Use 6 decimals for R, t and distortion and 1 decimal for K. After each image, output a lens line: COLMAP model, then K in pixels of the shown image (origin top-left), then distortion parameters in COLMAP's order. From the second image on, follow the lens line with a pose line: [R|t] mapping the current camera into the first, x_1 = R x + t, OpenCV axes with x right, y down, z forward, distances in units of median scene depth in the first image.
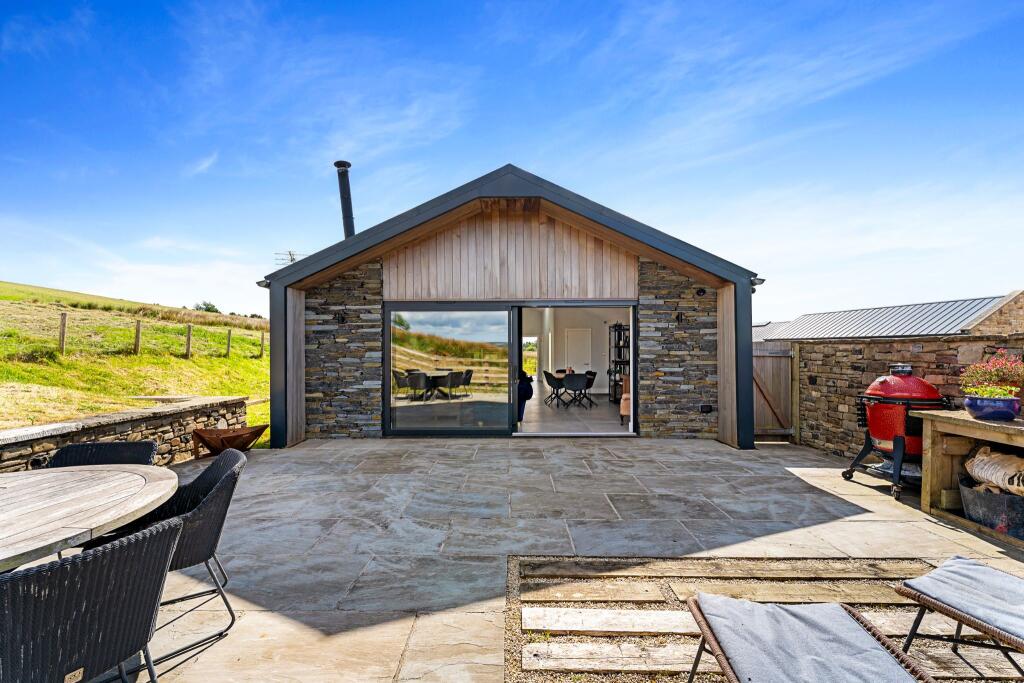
lens RADIAL K [[414.1, 0, 512.0], [0, 414.1, 341.5], [0, 0, 1]] dist [-0.001292, -0.000329]
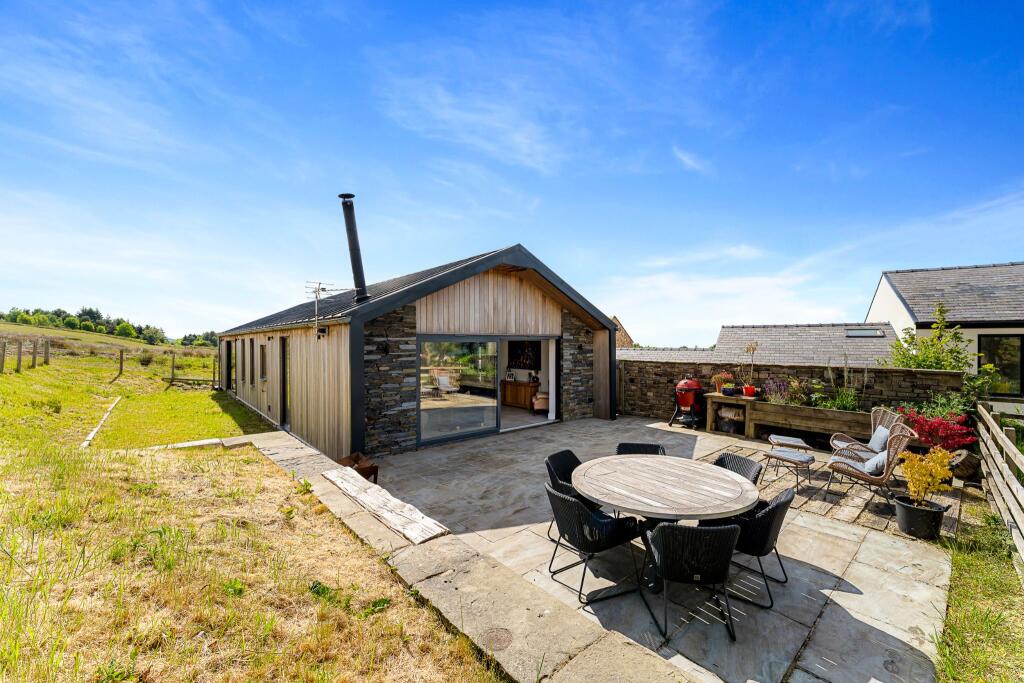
lens RADIAL K [[414.1, 0, 512.0], [0, 414.1, 341.5], [0, 0, 1]] dist [-0.001292, -0.000329]
pose [[0.741648, 0.003795, 0.670778, -0.906058], [-0.015979, 0.999800, 0.012011, -0.094694], [-0.670599, -0.019626, 0.741561, -0.053719]]
